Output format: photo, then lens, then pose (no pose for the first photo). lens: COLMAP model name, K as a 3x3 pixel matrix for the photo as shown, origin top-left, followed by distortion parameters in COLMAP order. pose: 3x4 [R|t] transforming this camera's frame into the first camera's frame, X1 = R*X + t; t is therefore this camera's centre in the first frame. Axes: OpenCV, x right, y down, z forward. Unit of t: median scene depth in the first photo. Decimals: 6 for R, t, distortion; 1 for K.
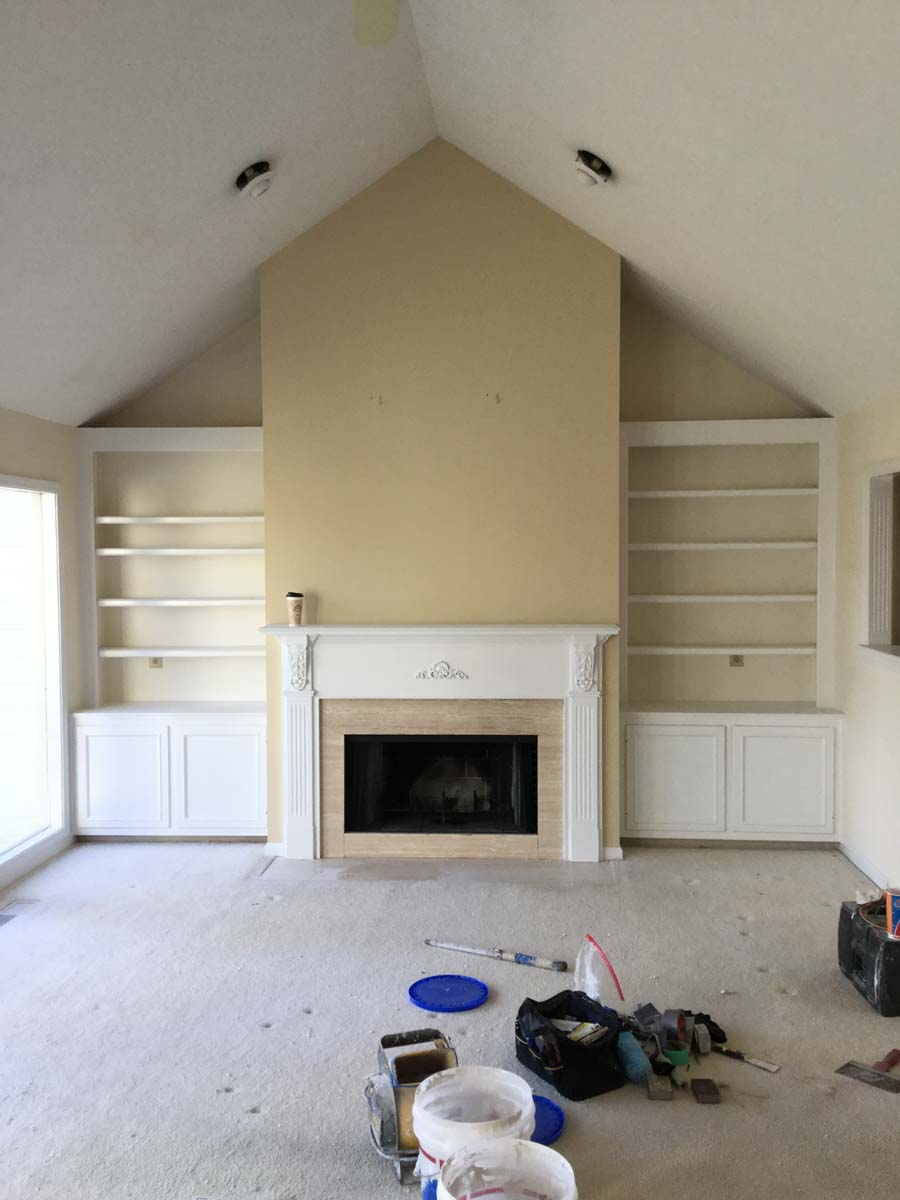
lens RADIAL K [[1088.9, 0, 449.7], [0, 1088.9, 608.3], [0, 0, 1]] dist [0.092996, -0.139386]
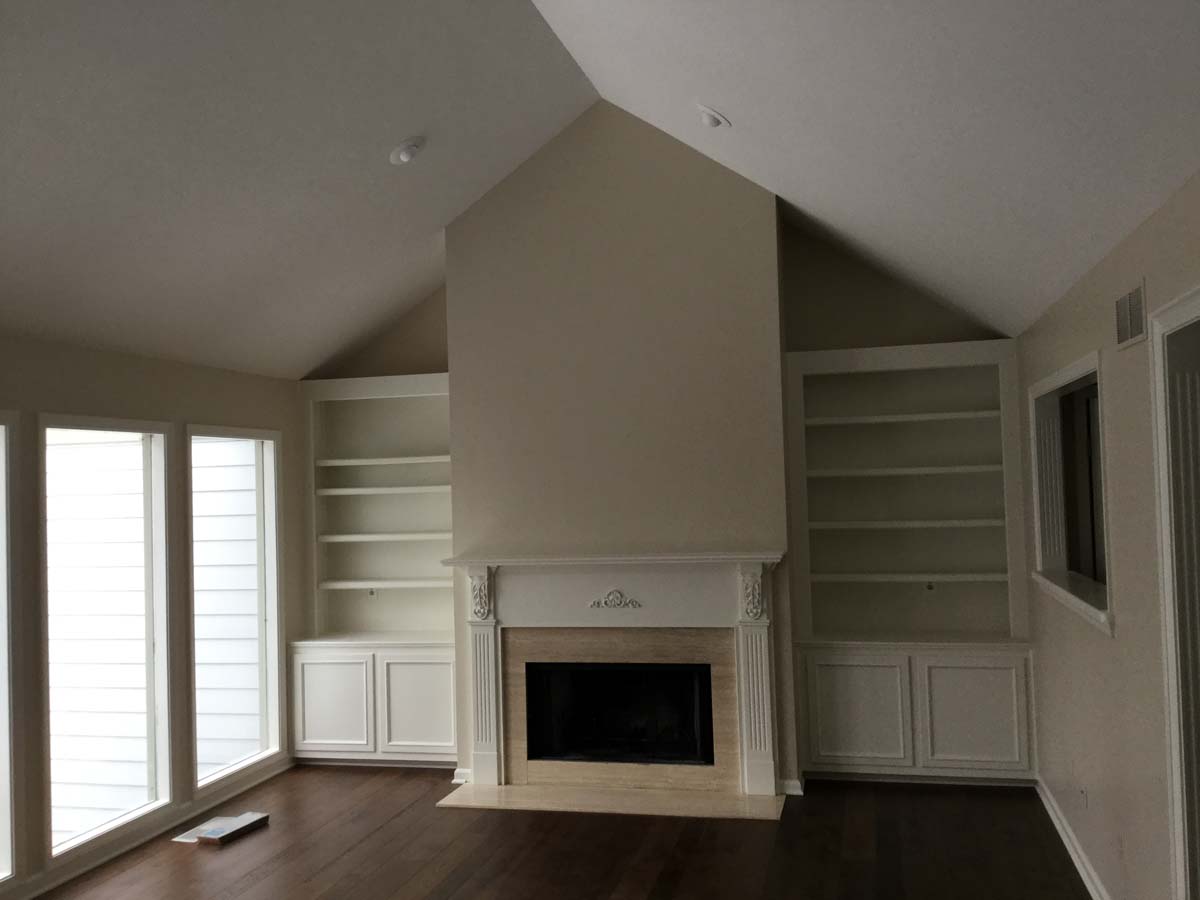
lens RADIAL K [[1088.9, 0, 601.9], [0, 1088.9, 444.6], [0, 0, 1]] dist [0.092996, -0.139386]
pose [[0.984026, -0.031634, -0.175189, 0.163661], [0.016962, 0.996268, -0.084627, -0.001364], [0.177212, 0.080304, 0.980891, -0.021676]]
